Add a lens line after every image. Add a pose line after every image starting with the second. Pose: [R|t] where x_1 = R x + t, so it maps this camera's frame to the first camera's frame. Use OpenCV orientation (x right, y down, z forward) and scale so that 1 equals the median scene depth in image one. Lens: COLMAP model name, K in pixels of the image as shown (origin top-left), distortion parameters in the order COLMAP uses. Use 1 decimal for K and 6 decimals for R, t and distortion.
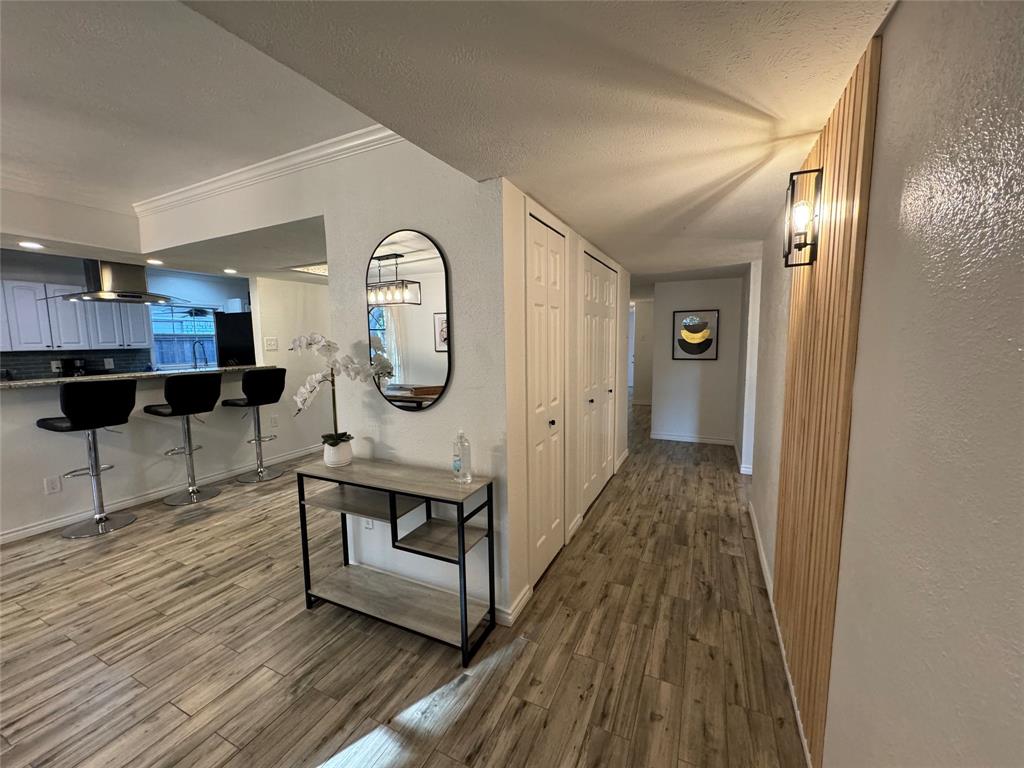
lens RADIAL K [[409.2, 0, 511.9], [0, 409.2, 384.4], [0, 0, 1]] dist [-0.001284, 0.000057]
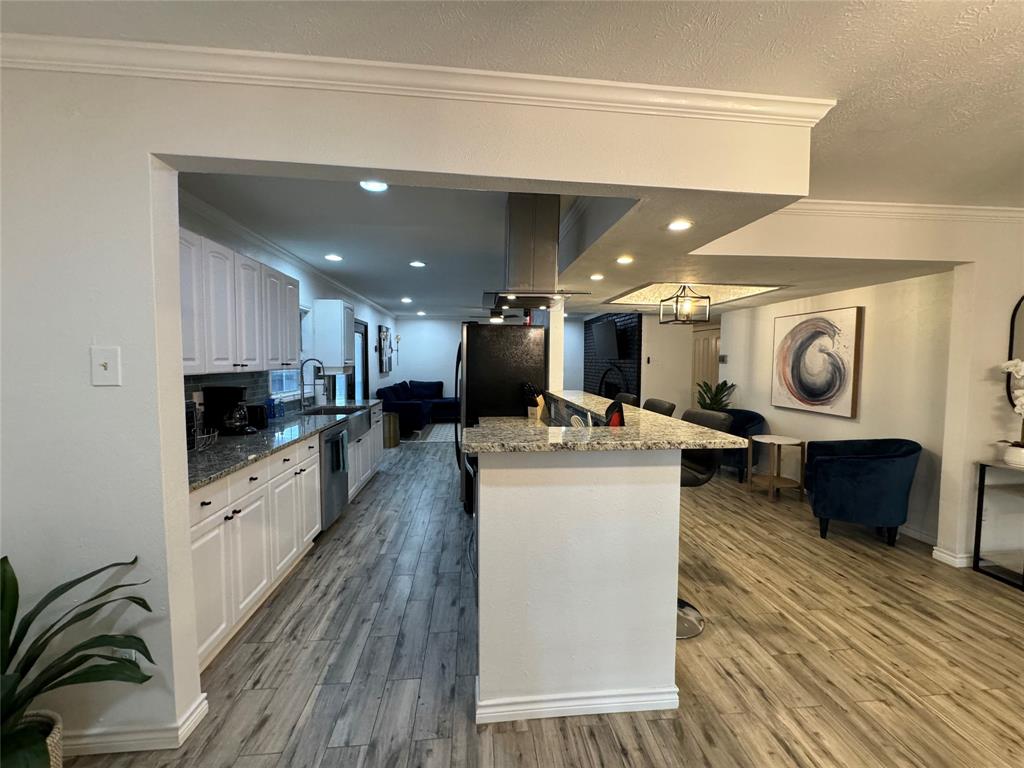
lens RADIAL K [[409.2, 0, 514.2], [0, 409.2, 385.0], [0, 0, 1]] dist [-0.001284, 0.000057]
pose [[0.852465, -0.014657, 0.522579, -1.898901], [0.041567, 0.998342, -0.039807, -0.049791], [-0.521130, 0.055656, 0.851661, 0.591163]]
